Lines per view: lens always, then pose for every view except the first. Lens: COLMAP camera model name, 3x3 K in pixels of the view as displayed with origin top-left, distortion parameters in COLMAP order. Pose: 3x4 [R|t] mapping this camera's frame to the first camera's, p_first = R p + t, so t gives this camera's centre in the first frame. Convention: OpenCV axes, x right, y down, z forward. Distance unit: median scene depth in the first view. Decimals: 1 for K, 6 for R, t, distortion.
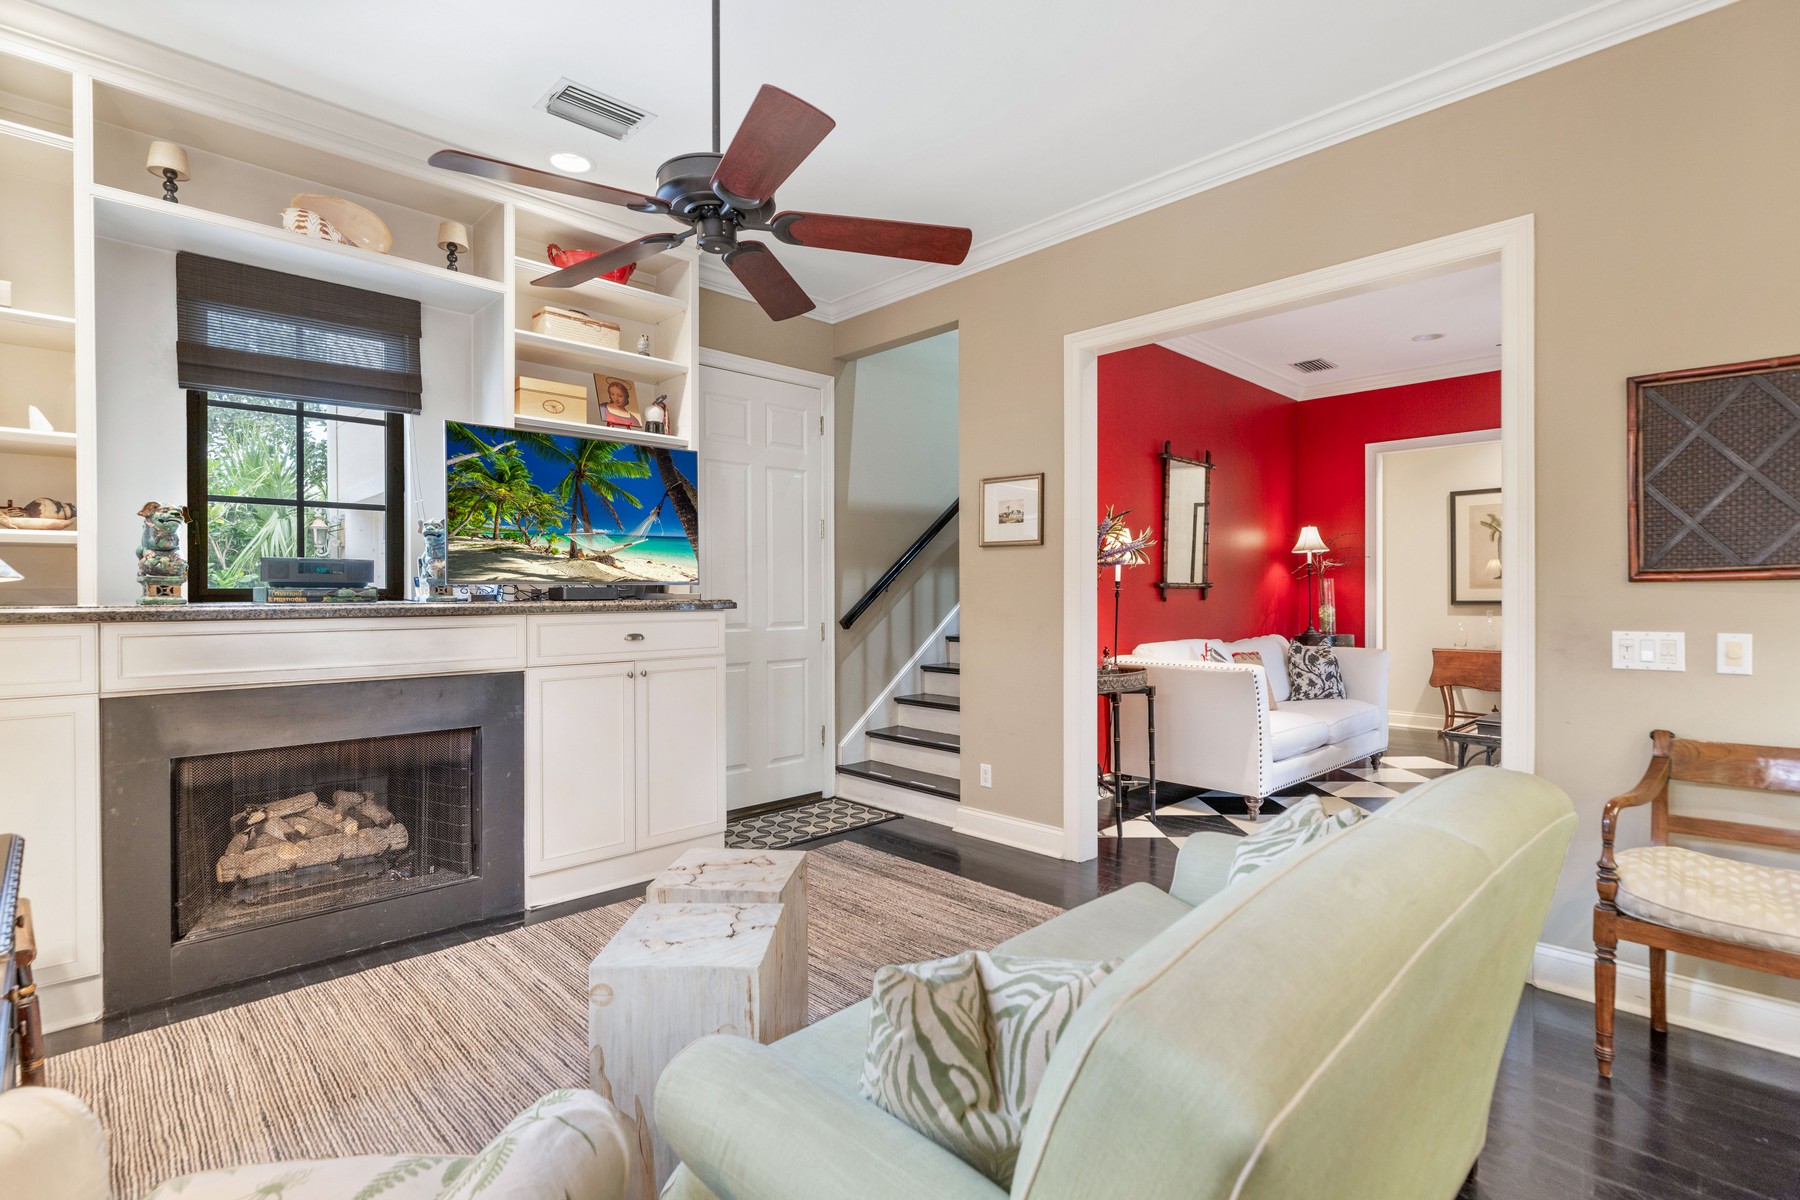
lens RADIAL K [[862.3, 0, 888.2], [0, 862.3, 596.0], [0, 0, 1]] dist [-0.001392, -0.001000]
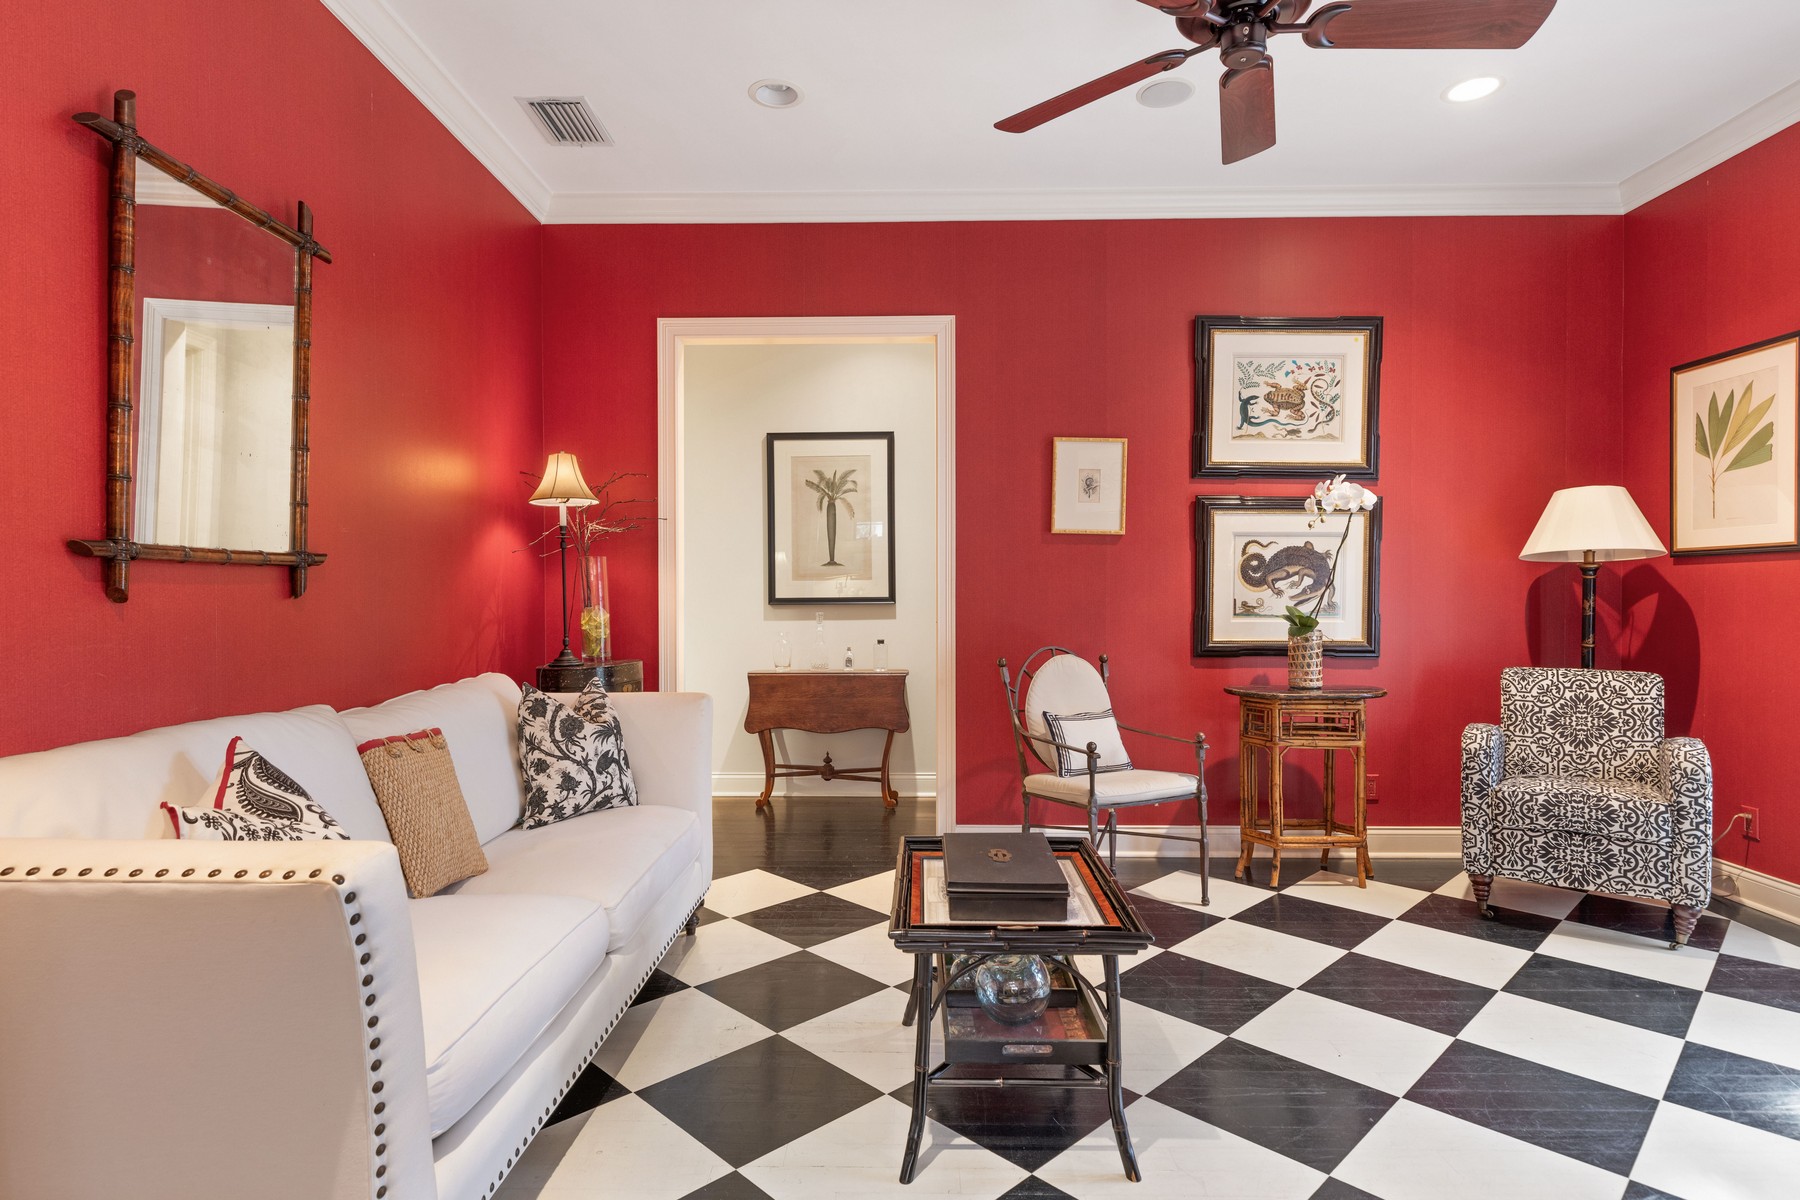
lens RADIAL K [[921.8, 0, 895.1], [0, 921.8, 601.9], [0, 0, 1]] dist [-0.005050, -0.000640]
pose [[0.699652, -0.006833, 0.714451, 0.254418], [0.002825, 0.999973, 0.006797, 0.004454], [-0.714478, -0.002737, 0.699653, 0.514772]]
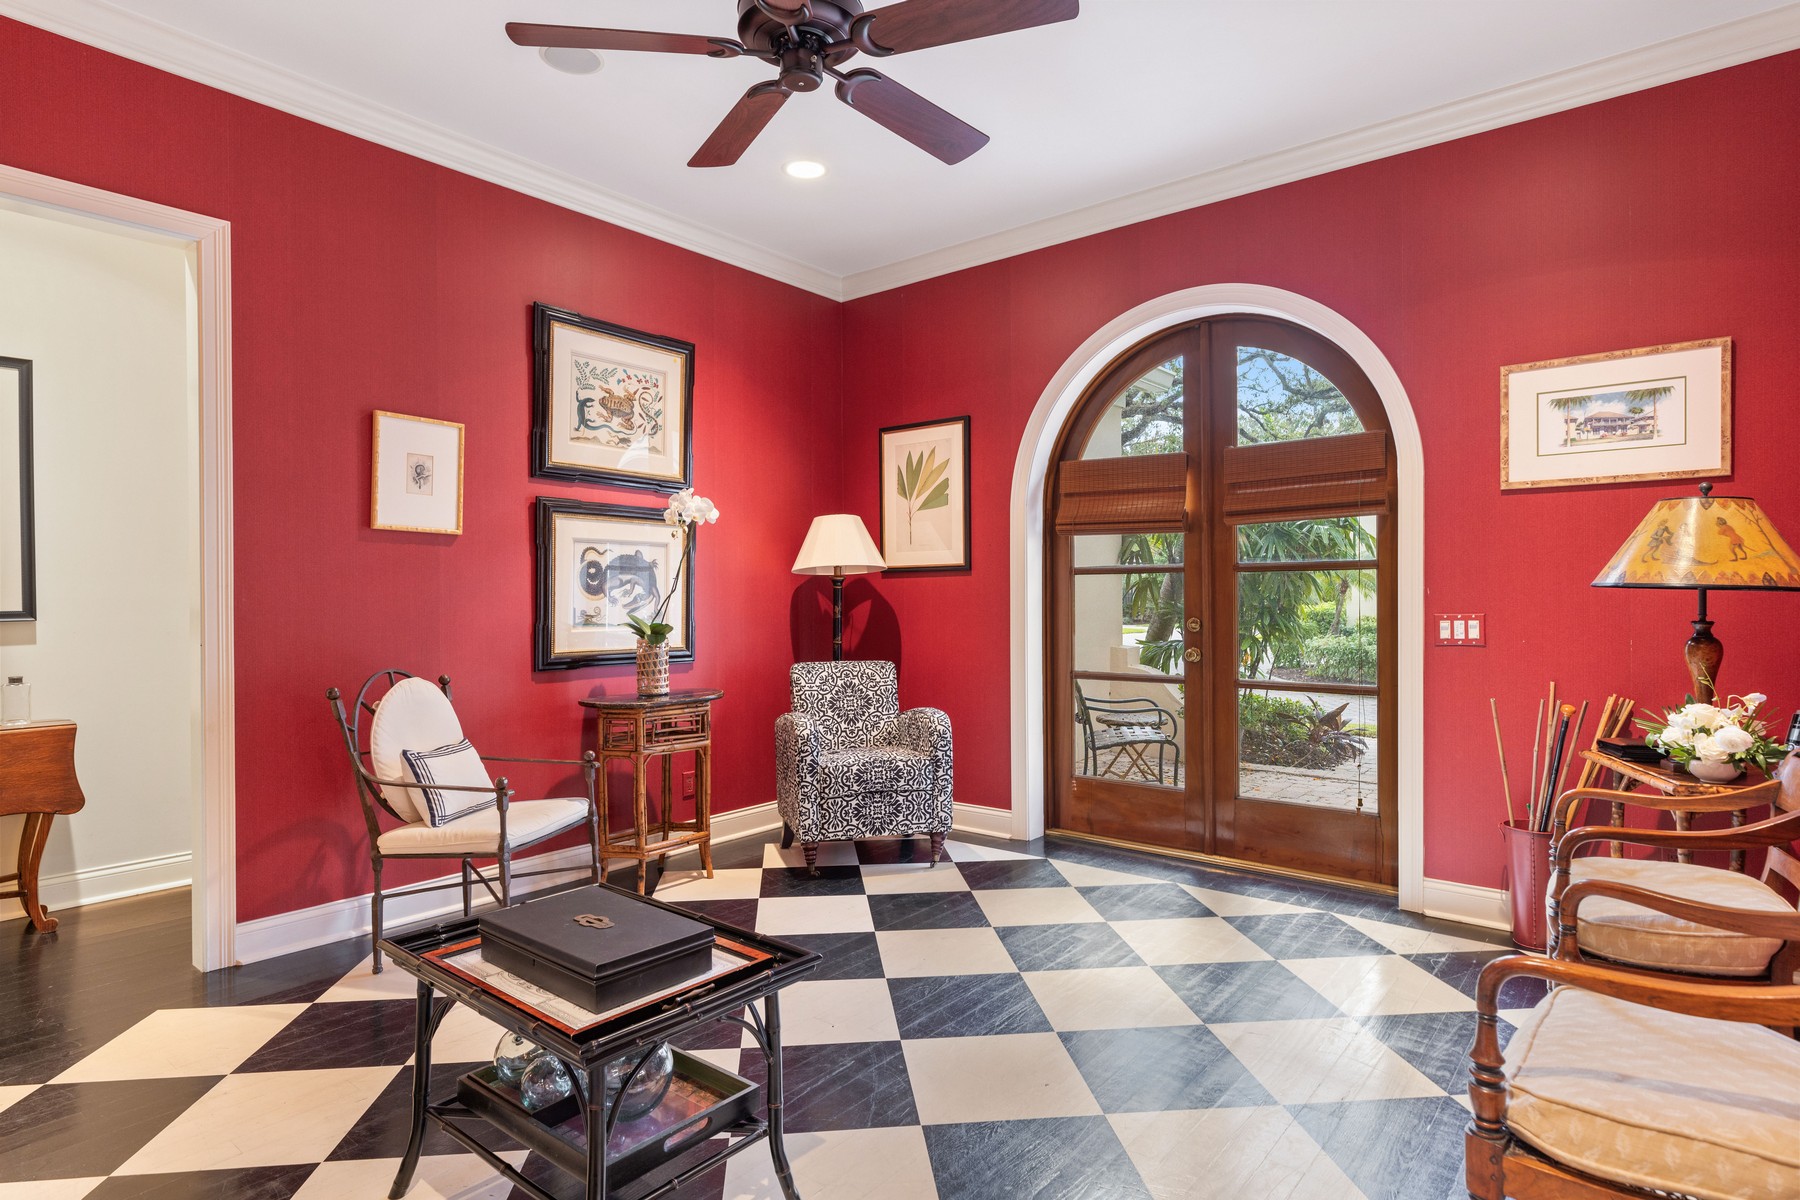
lens RADIAL K [[948.4, 0, 894.8], [0, 948.4, 597.3], [0, 0, 1]] dist [-0.005156, 0.002391]
pose [[-0.118219, 0.002263, 0.992985, 0.229315], [0.009168, 0.999957, -0.001187, 0.003136], [-0.992945, 0.008963, -0.118235, 0.652266]]
